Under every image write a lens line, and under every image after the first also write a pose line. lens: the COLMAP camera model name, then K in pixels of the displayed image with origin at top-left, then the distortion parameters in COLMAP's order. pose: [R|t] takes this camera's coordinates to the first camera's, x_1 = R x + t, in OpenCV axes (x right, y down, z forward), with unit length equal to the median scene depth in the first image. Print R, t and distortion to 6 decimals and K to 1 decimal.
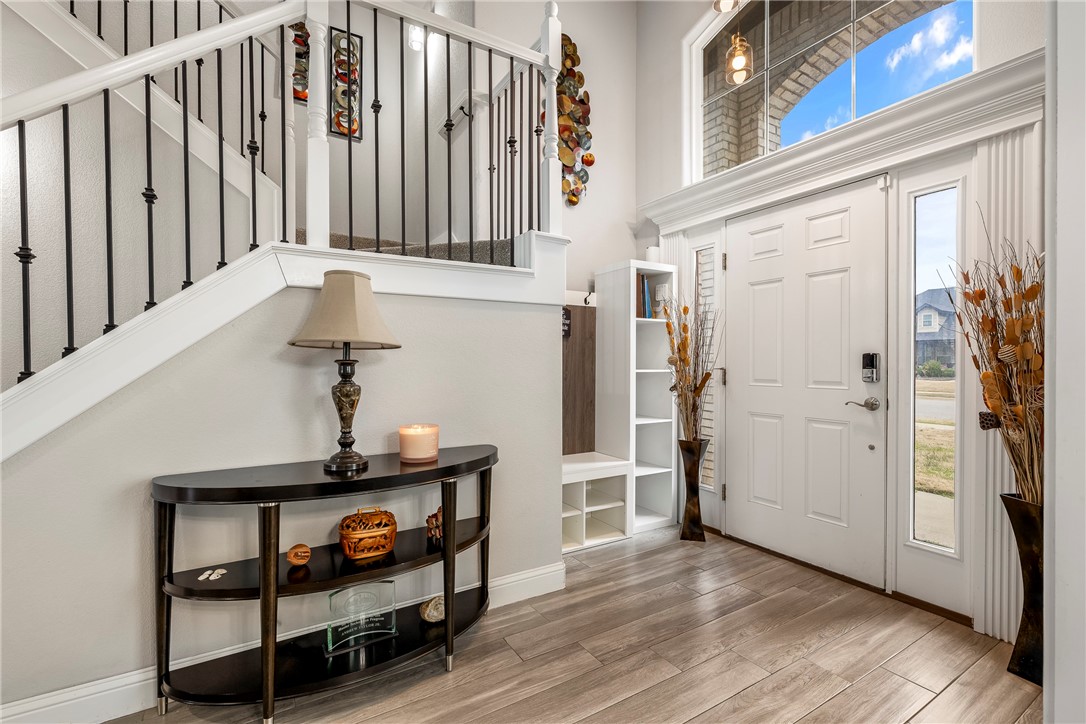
lens RADIAL K [[483.6, 0, 541.6], [0, 483.6, 372.5], [0, 0, 1]] dist [0.003384, 0.000344]
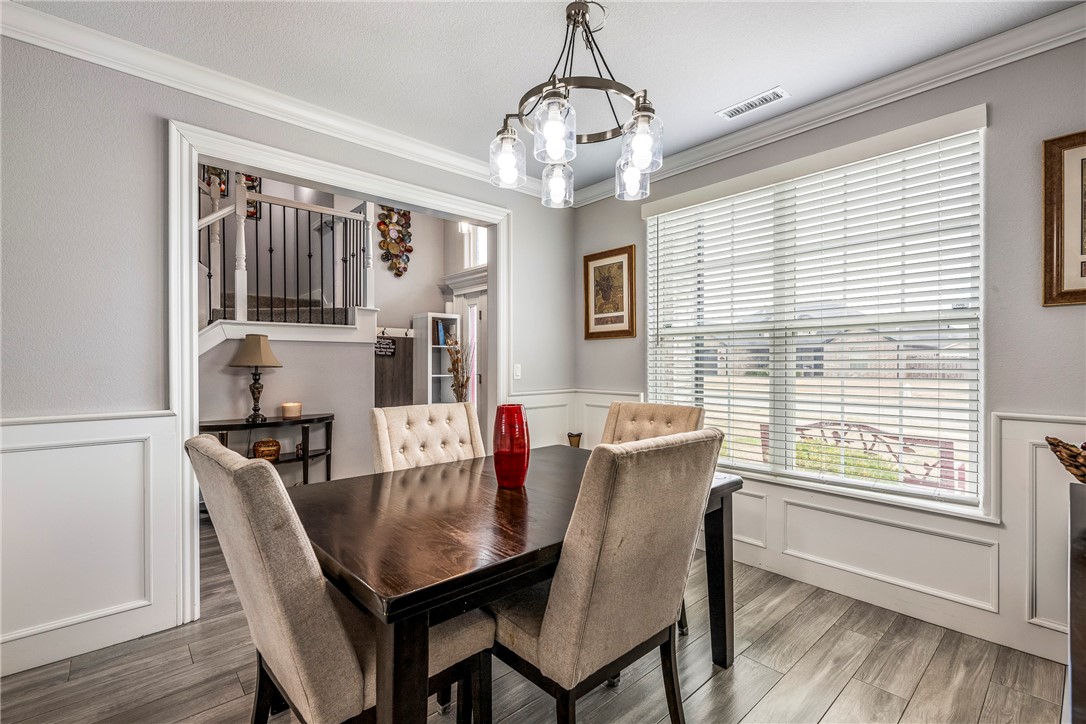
lens RADIAL K [[483.6, 0, 541.6], [0, 483.6, 372.5], [0, 0, 1]] dist [0.003384, 0.000344]
pose [[0.984764, -0.001549, 0.173888, 0.435963], [0.001663, 0.999998, -0.000509, -0.020857], [-0.173887, 0.000791, 0.984765, -1.233036]]
